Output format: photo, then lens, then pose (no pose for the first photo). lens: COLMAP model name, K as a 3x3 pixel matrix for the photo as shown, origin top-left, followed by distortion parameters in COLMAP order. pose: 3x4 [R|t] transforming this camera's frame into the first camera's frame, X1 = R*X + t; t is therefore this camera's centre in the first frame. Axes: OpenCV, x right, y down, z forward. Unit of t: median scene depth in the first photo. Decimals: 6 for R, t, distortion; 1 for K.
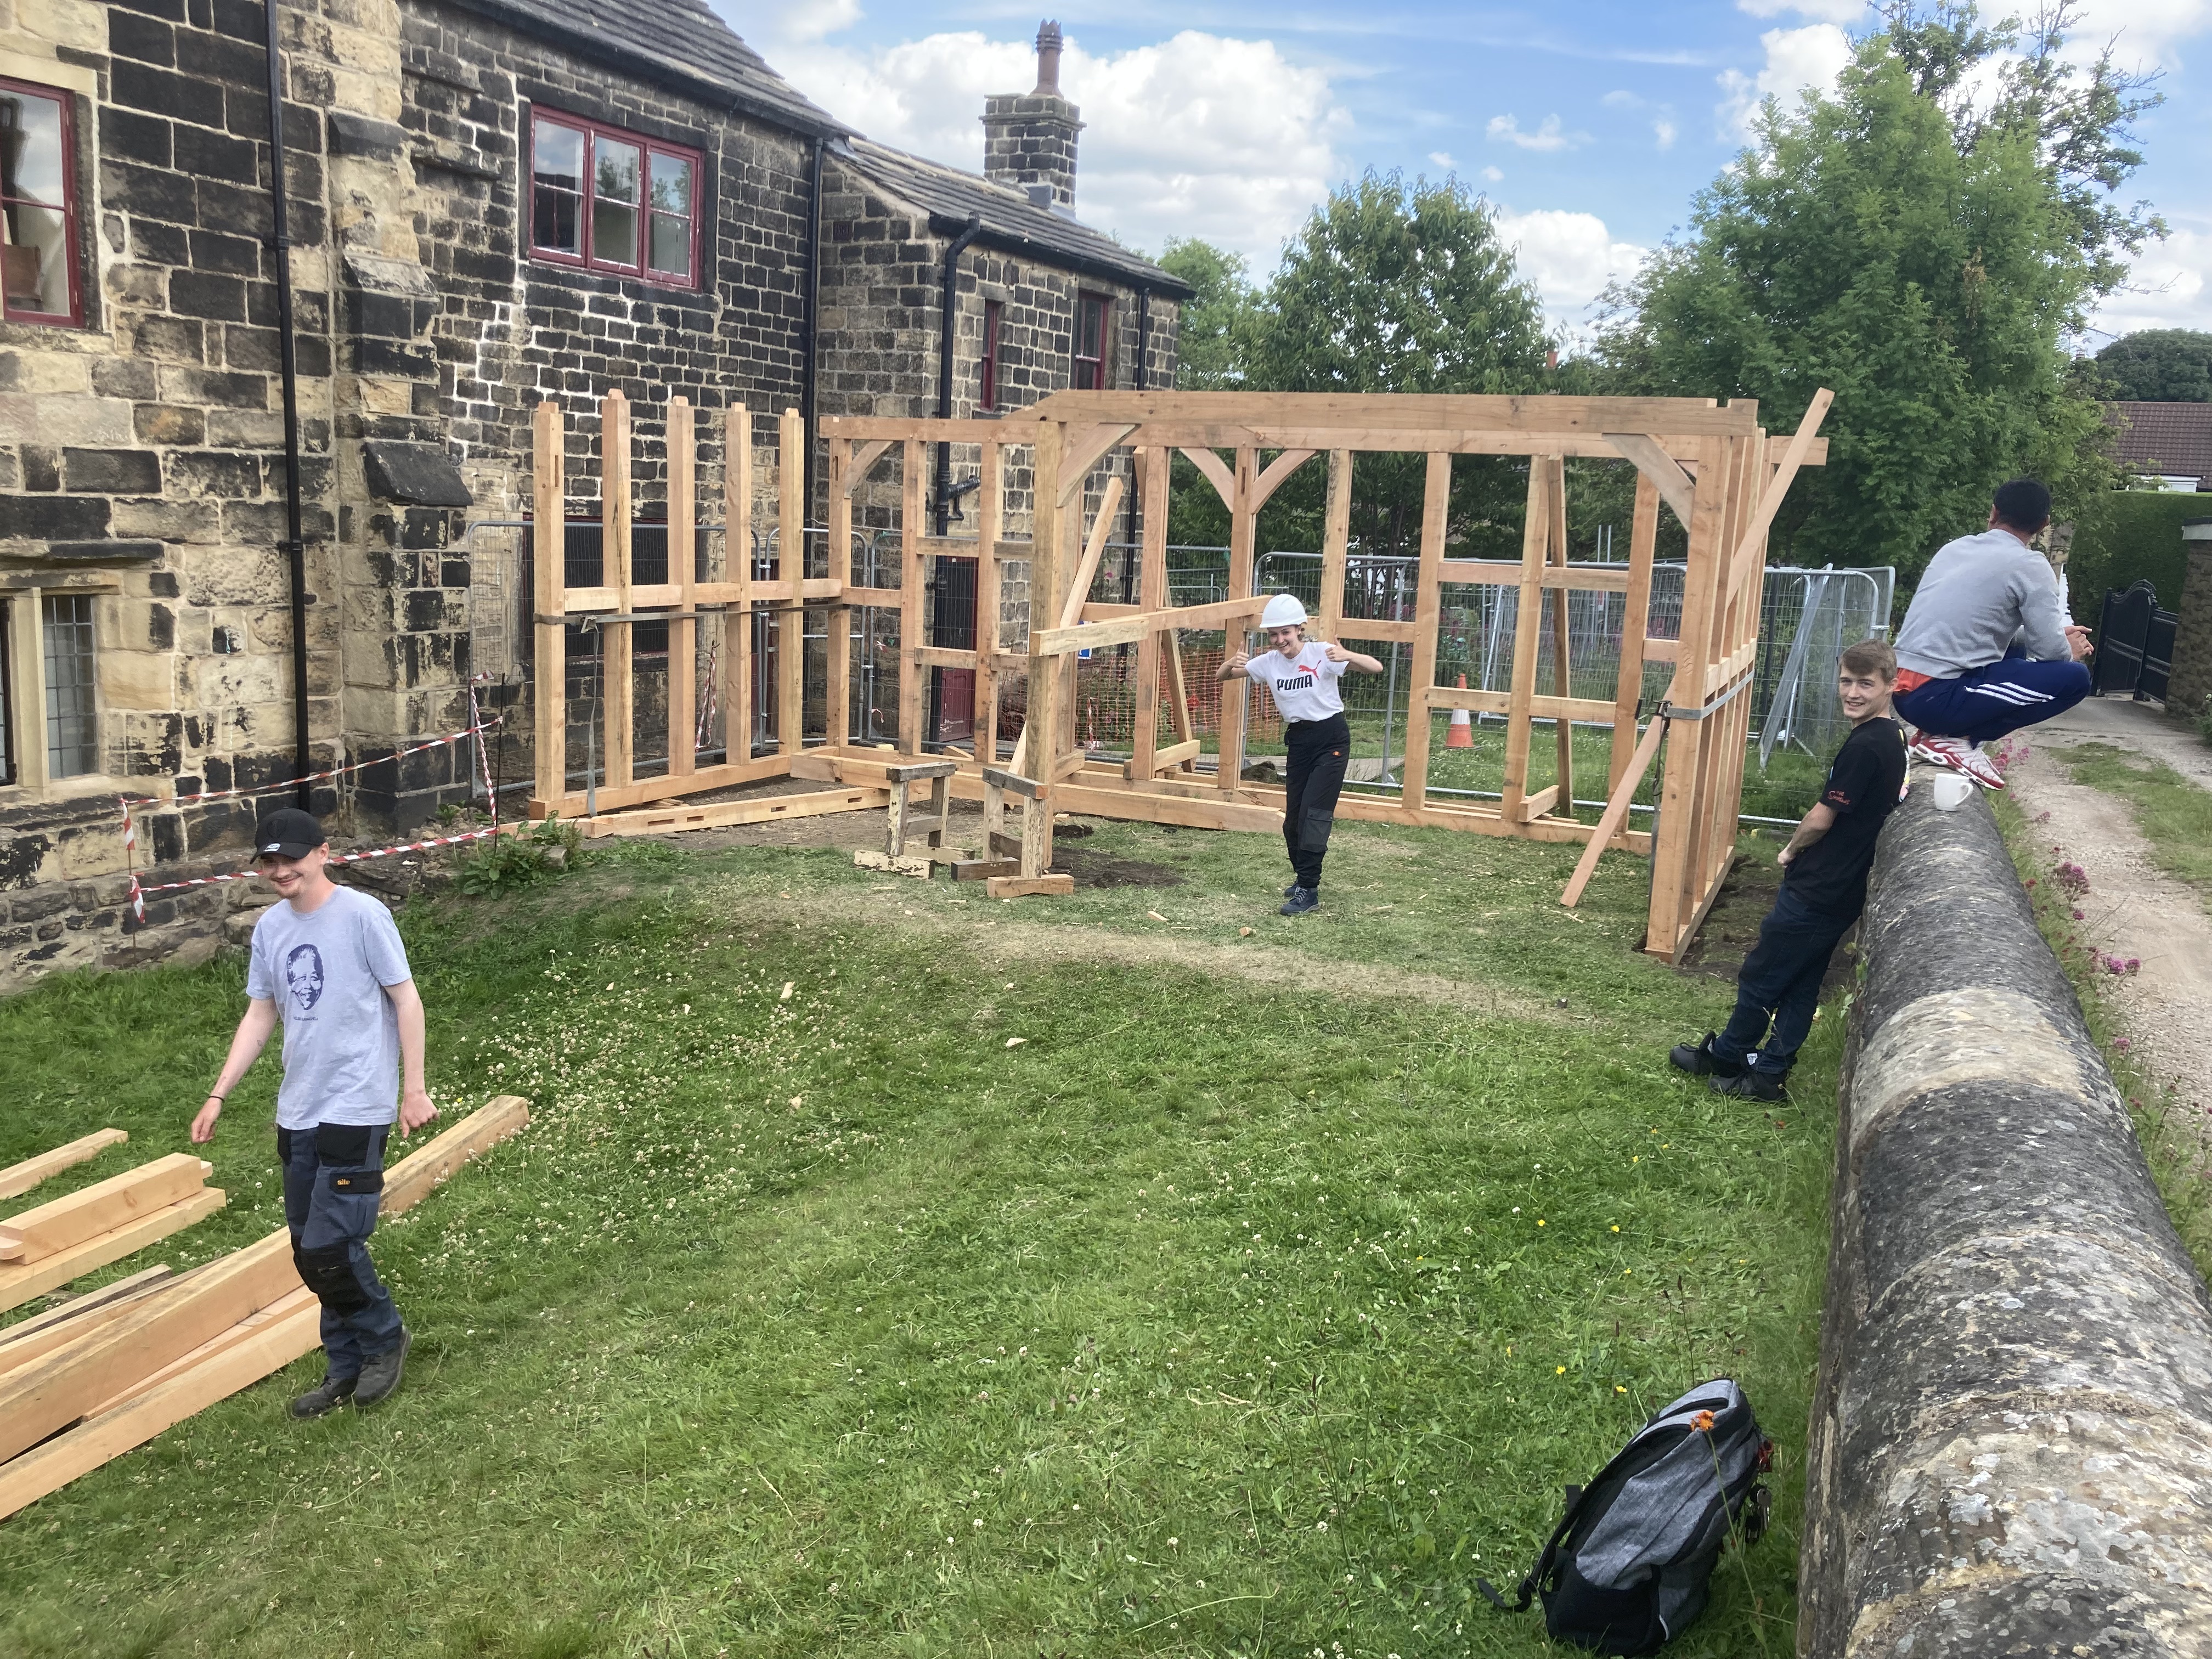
lens RADIAL K [[1813.7, 0, 1072.3], [0, 1813.7, 830.3], [0, 0, 1]] dist [0.008670, 0.021144]
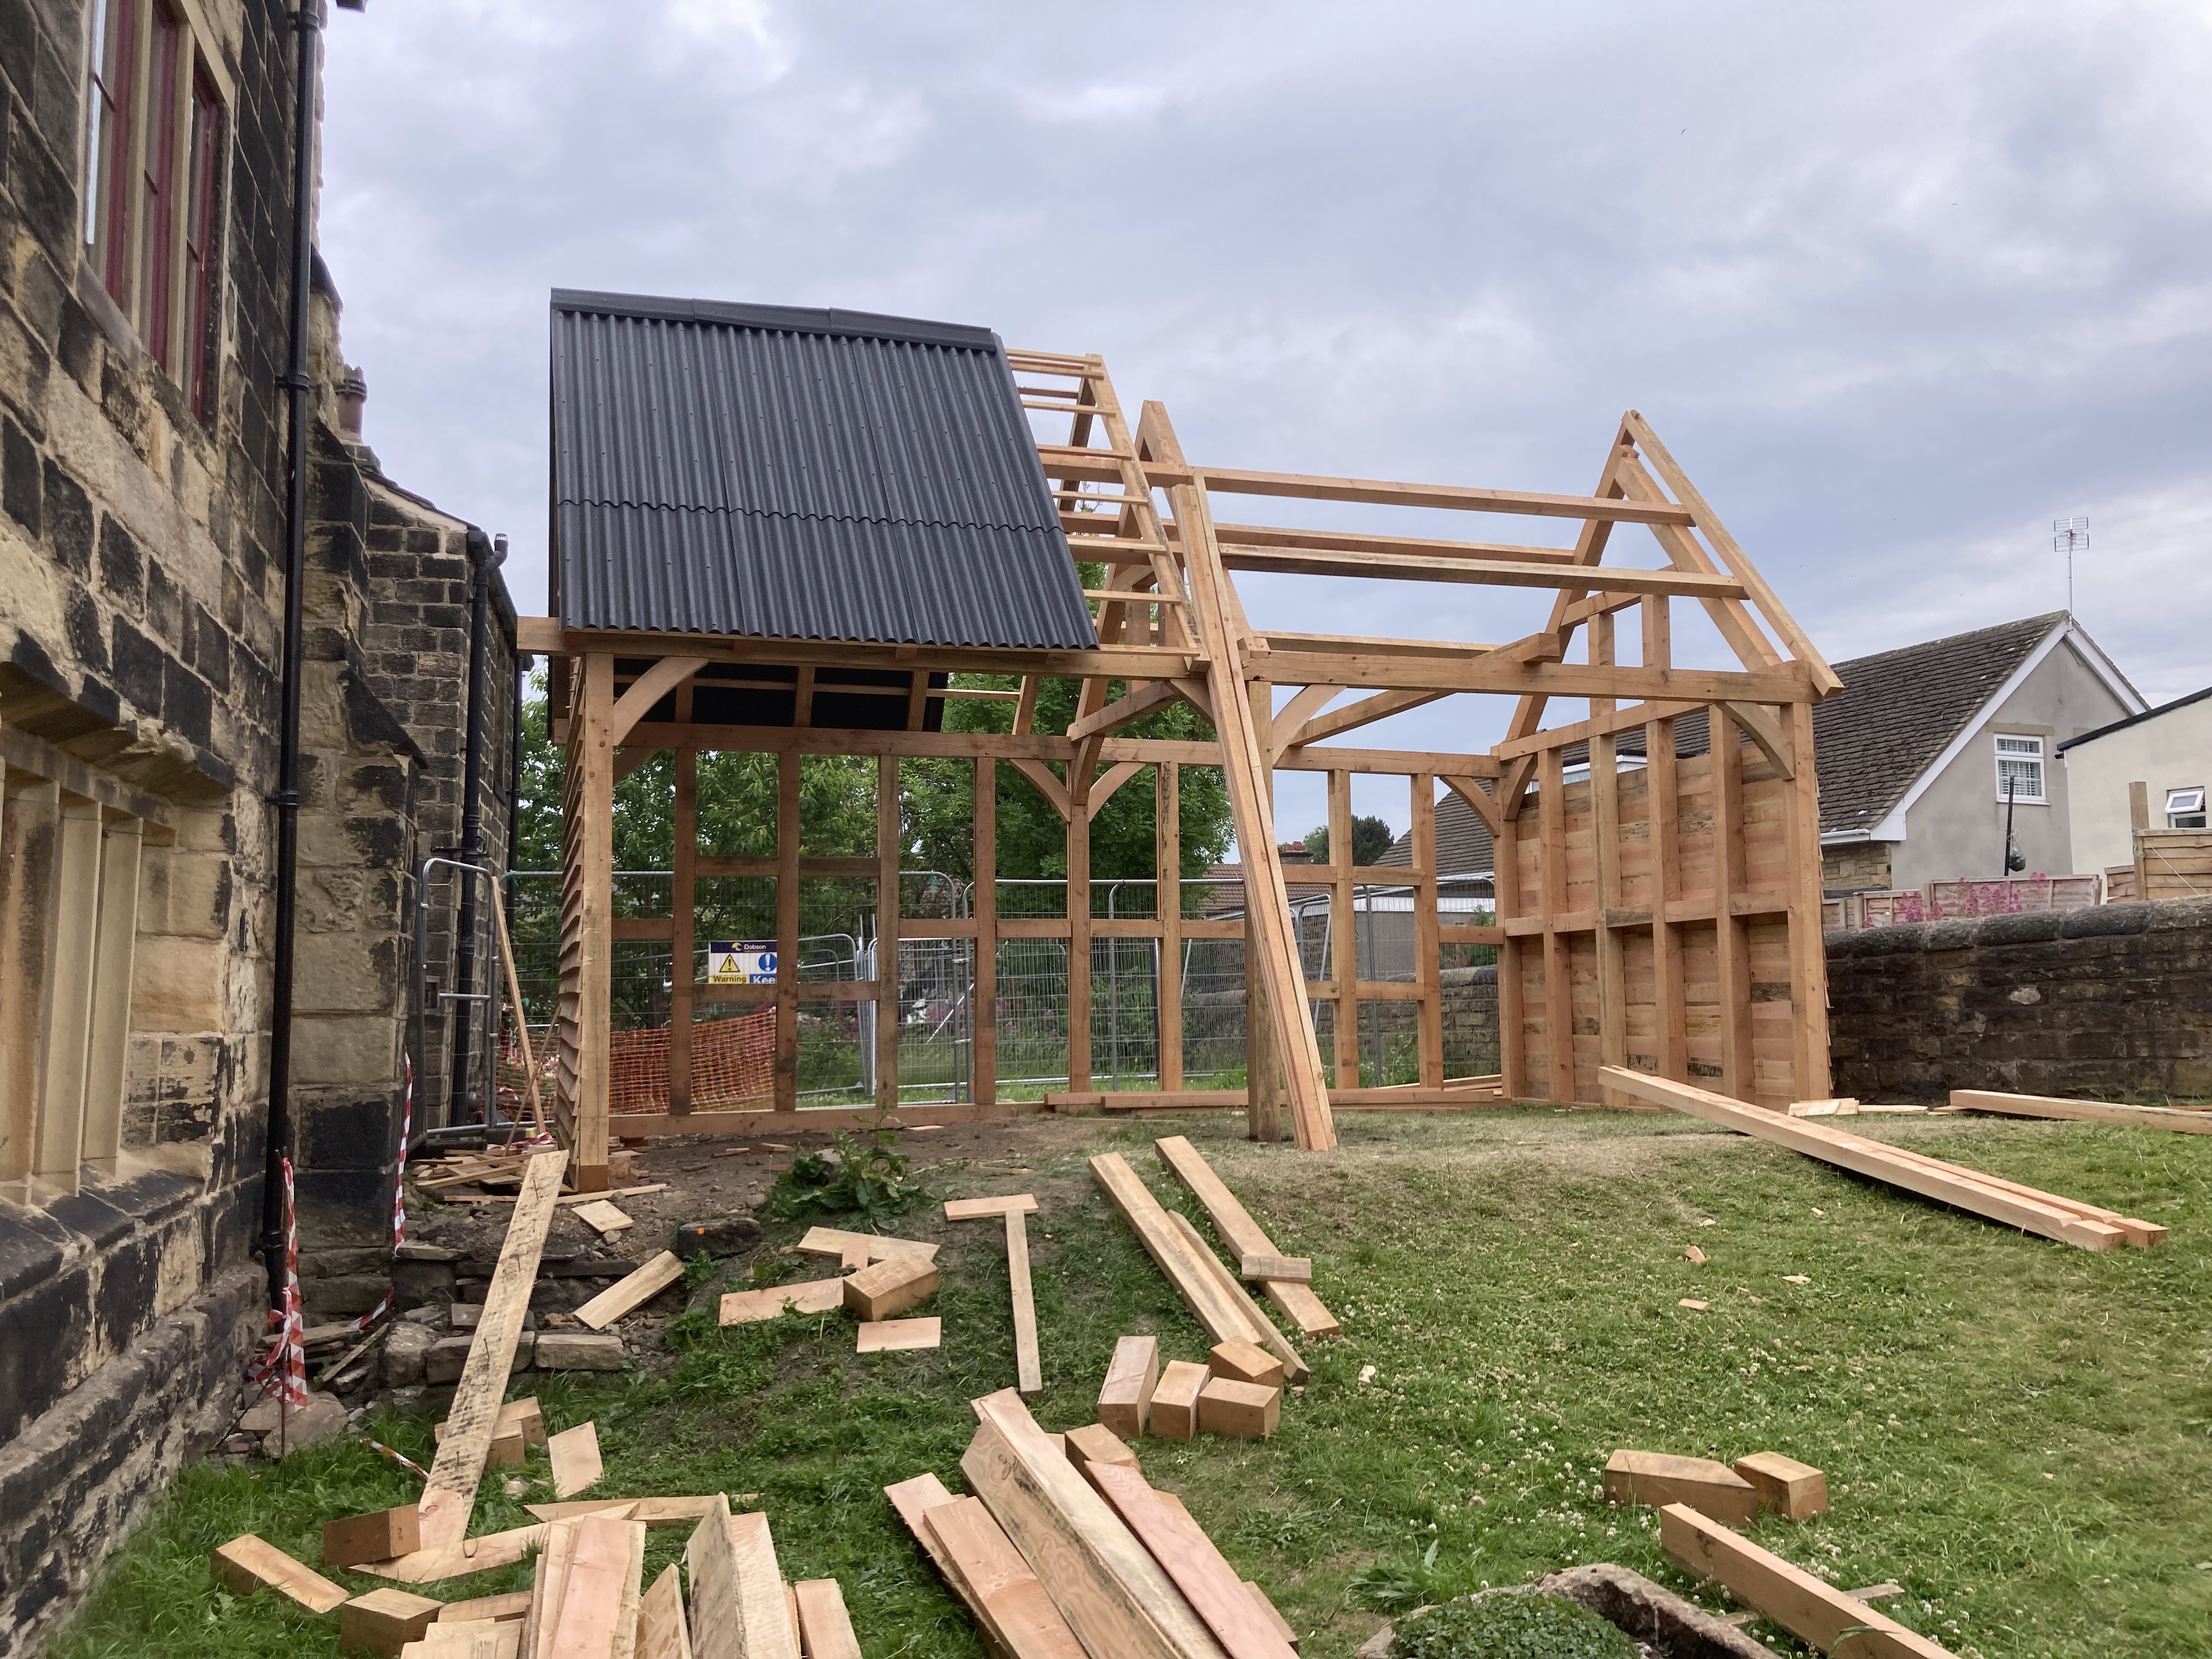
lens RADIAL K [[1813.7, 0, 1072.3], [0, 1813.7, 830.3], [0, 0, 1]] dist [0.008670, 0.021144]
pose [[0.766201, 0.019091, 0.642317, -0.625570], [0.146870, 0.967898, -0.203966, 0.034286], [-0.625591, 0.250616, 0.738801, 0.314556]]
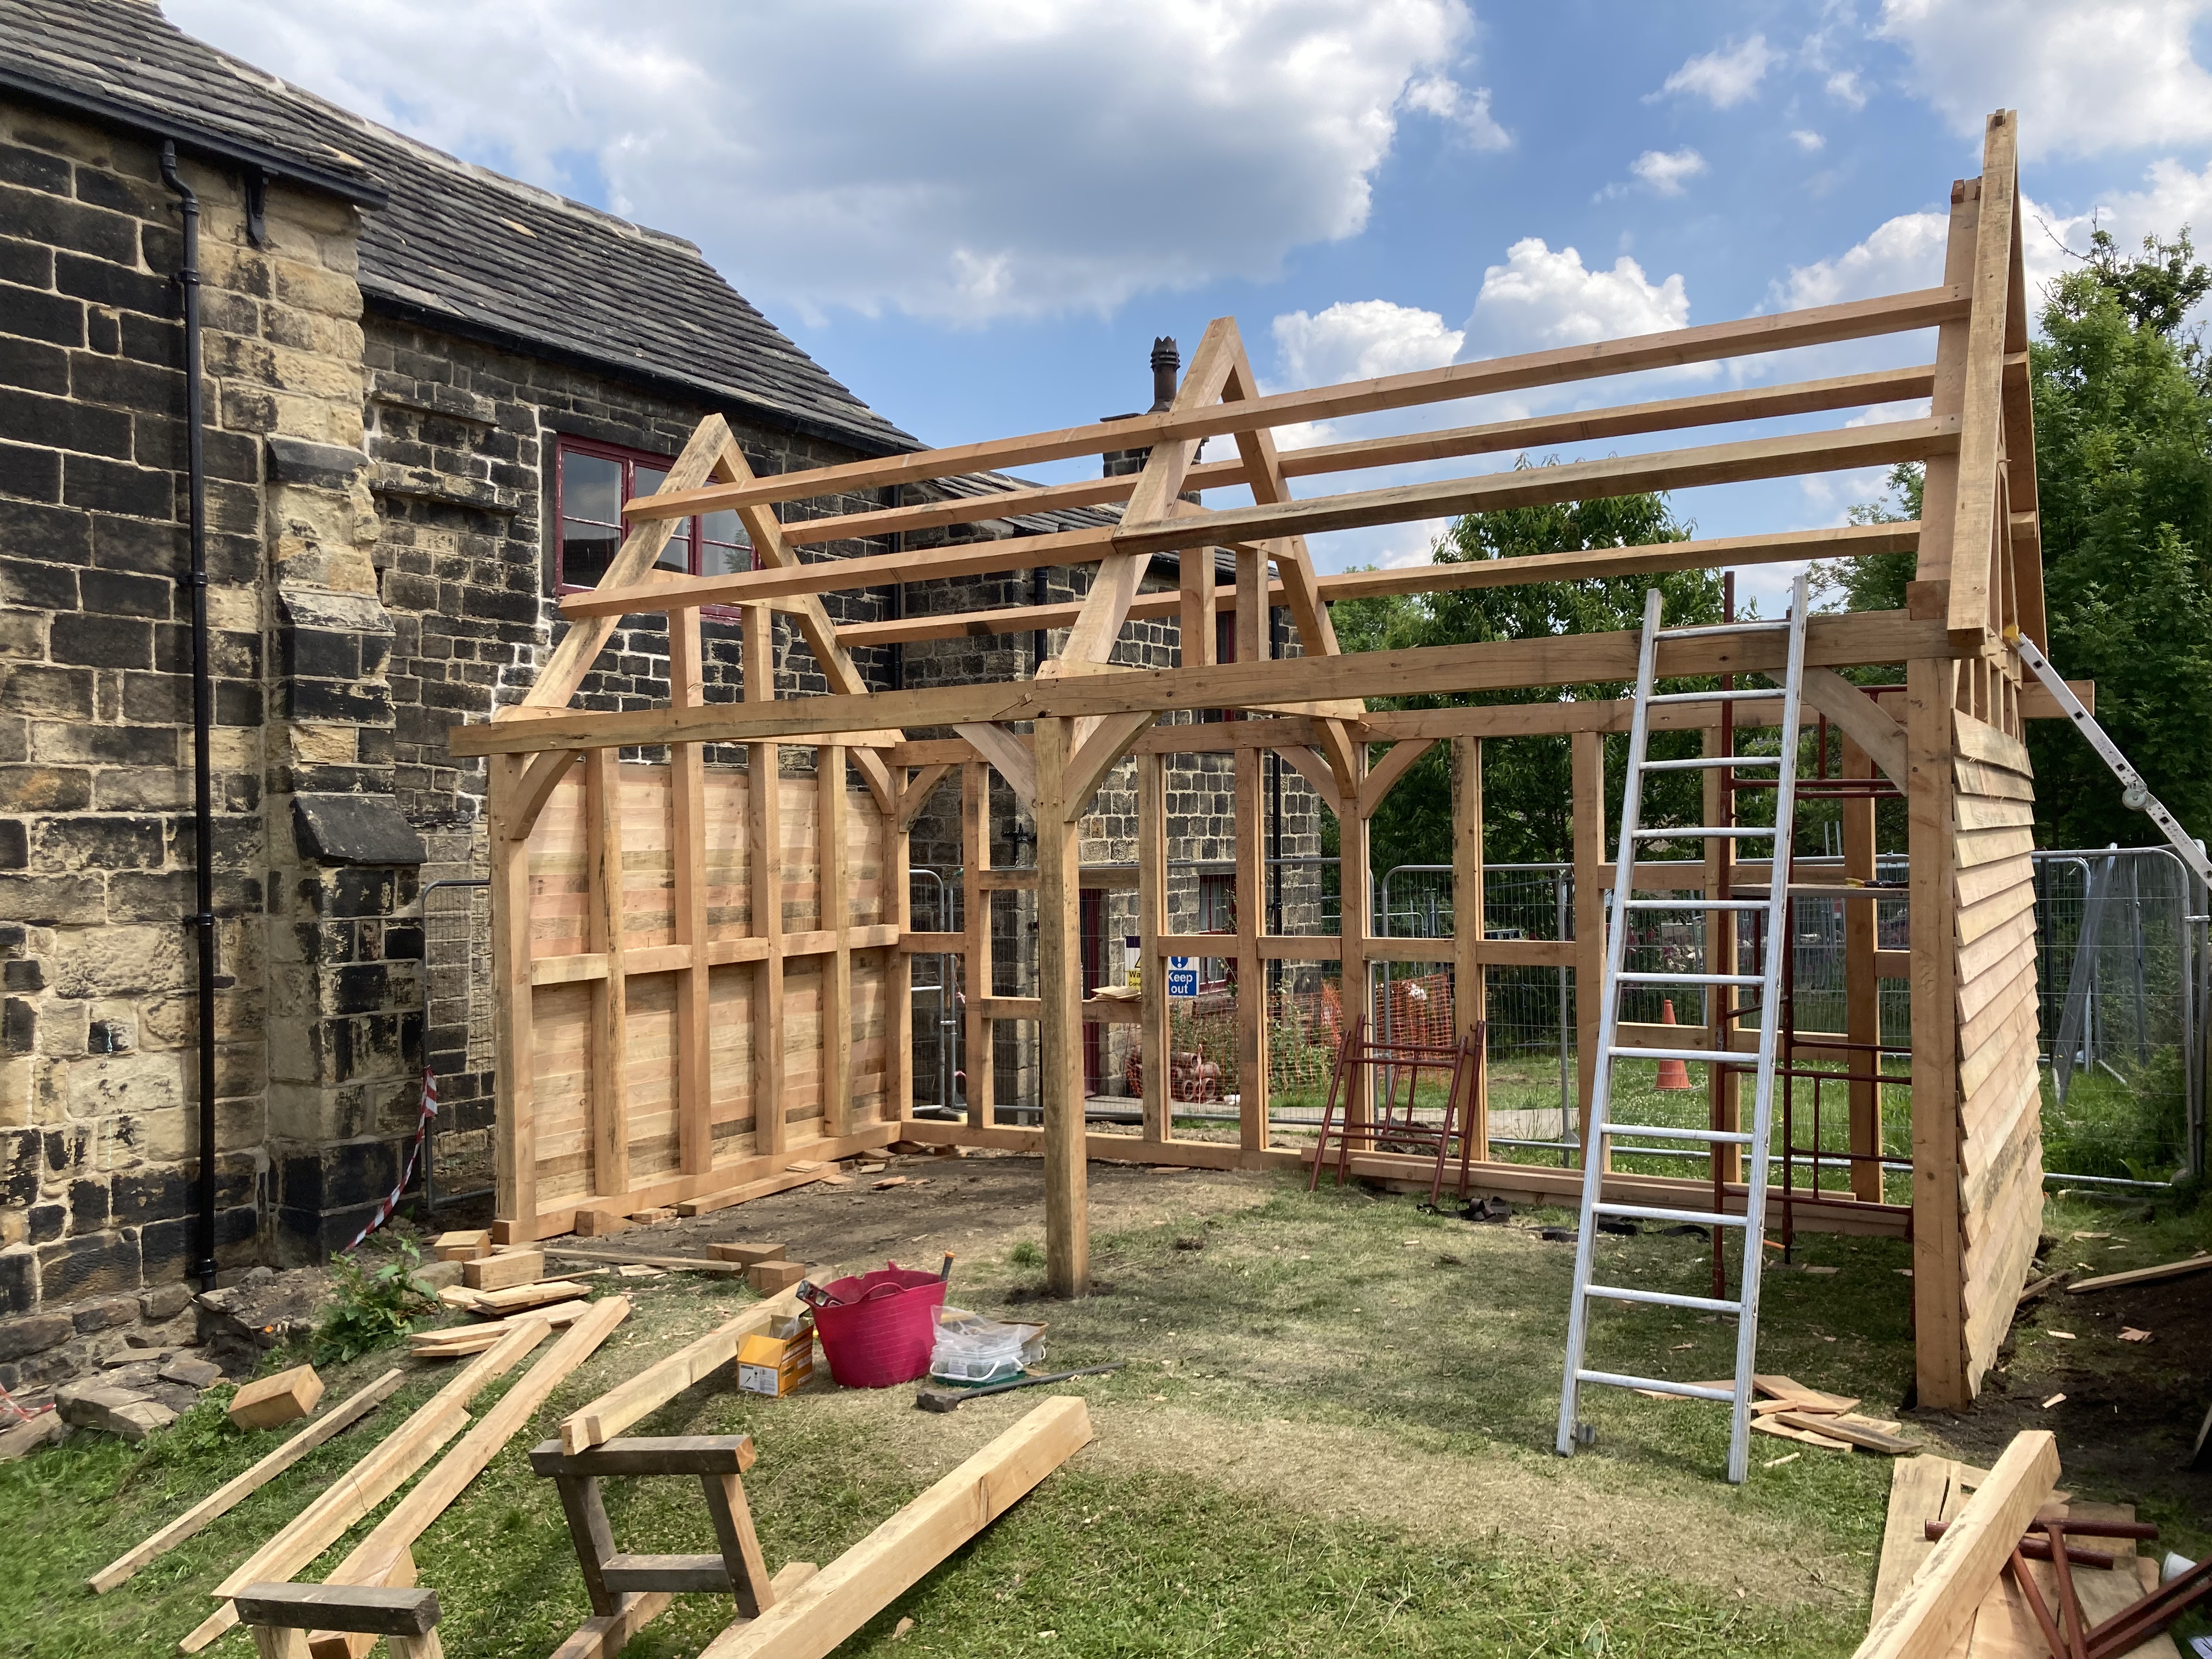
lens RADIAL K [[1819.8, 0, 1089.1], [0, 1819.8, 823.6], [0, 0, 1]] dist [0.016765, 0.016946]
pose [[0.991825, -0.059688, -0.112784, 0.079925], [0.037088, 0.980542, -0.192776, -0.020644], [0.122096, 0.187017, 0.974740, 0.205679]]
